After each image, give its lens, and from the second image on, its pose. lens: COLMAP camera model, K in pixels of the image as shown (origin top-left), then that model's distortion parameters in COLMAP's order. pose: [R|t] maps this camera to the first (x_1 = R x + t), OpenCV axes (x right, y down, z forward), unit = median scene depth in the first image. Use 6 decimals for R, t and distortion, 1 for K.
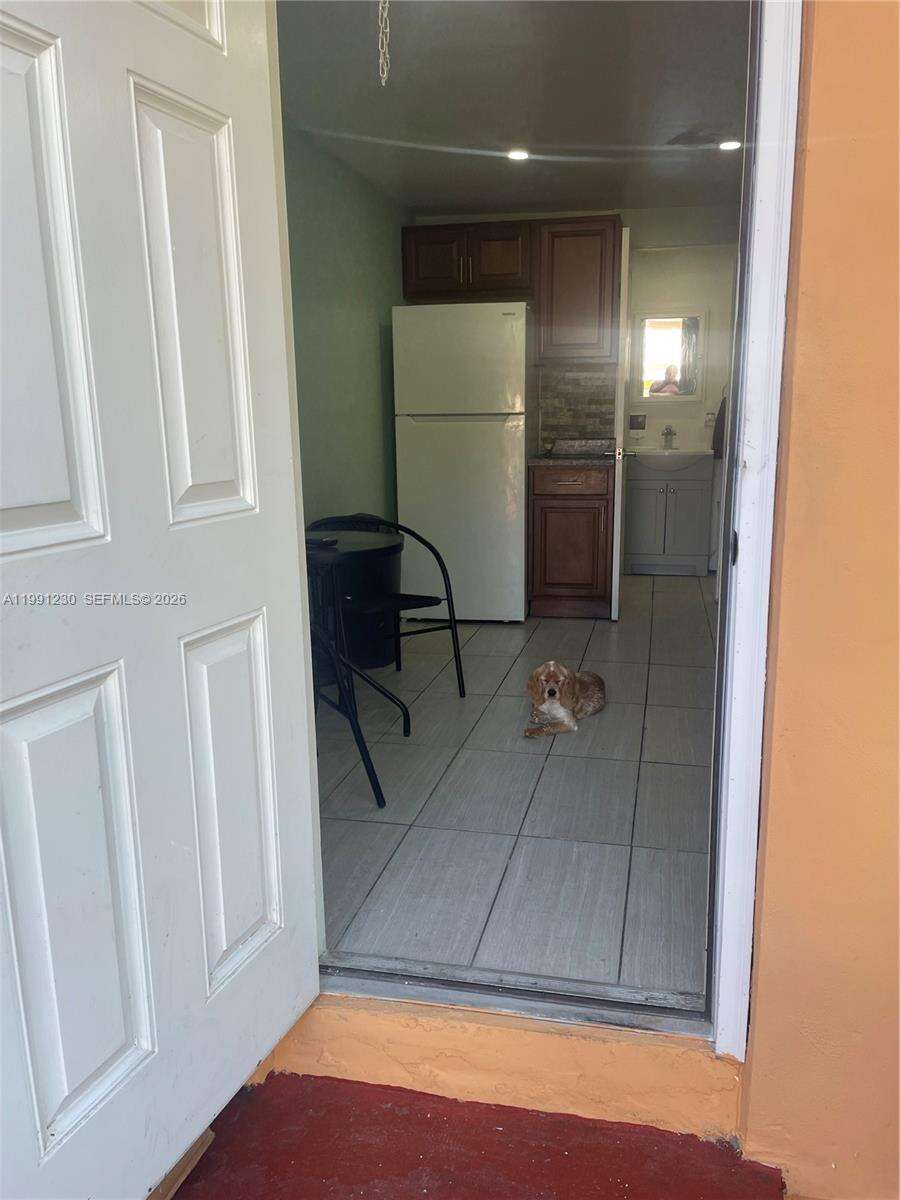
lens RADIAL K [[892.5, 0, 441.2], [0, 892.5, 595.9], [0, 0, 1]] dist [0.037329, -0.073291]
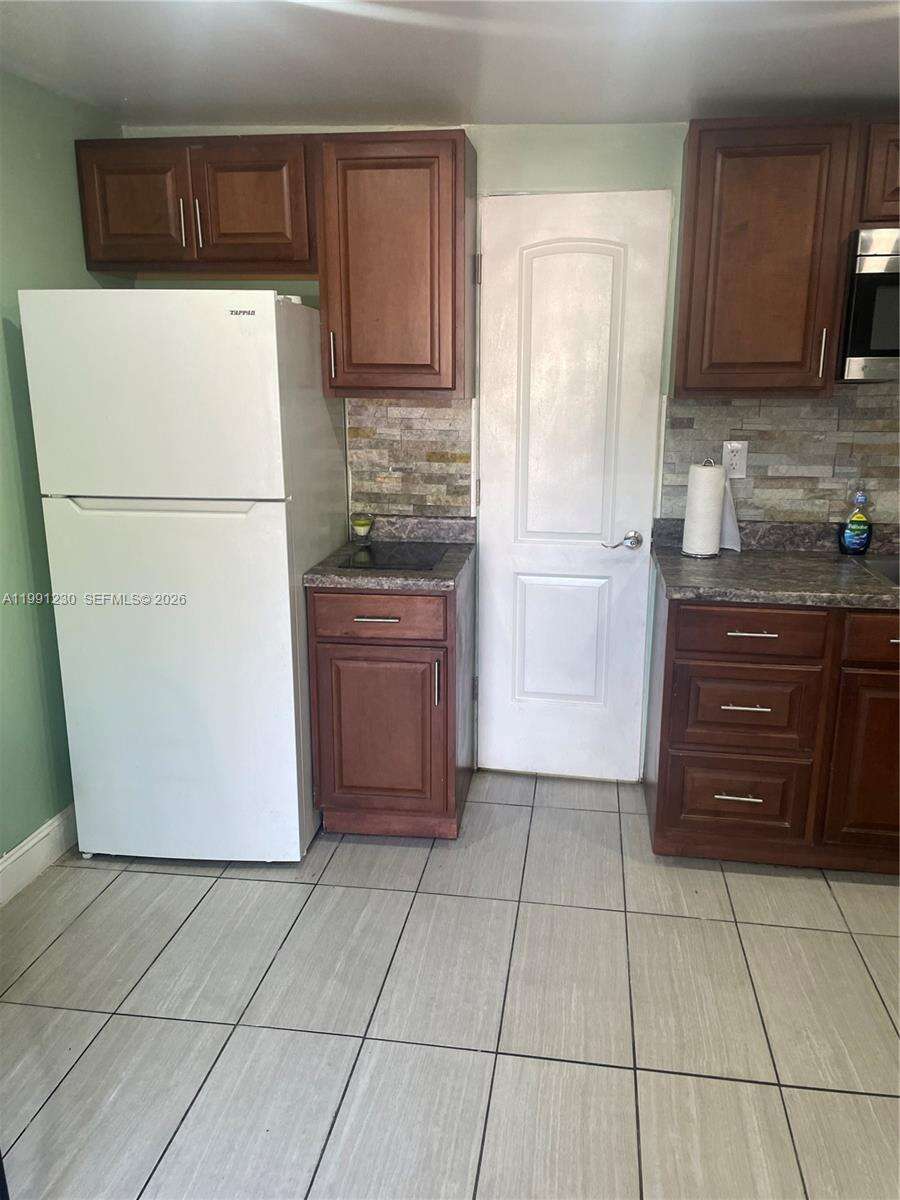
lens RADIAL K [[892.5, 0, 455.4], [0, 892.5, 600.4], [0, 0, 1]] dist [0.037329, -0.073291]
pose [[0.996462, -0.003825, 0.083954, 0.132709], [-0.000060, 0.998931, 0.046217, -0.148873], [-0.084041, -0.046059, 0.995397, 0.404527]]
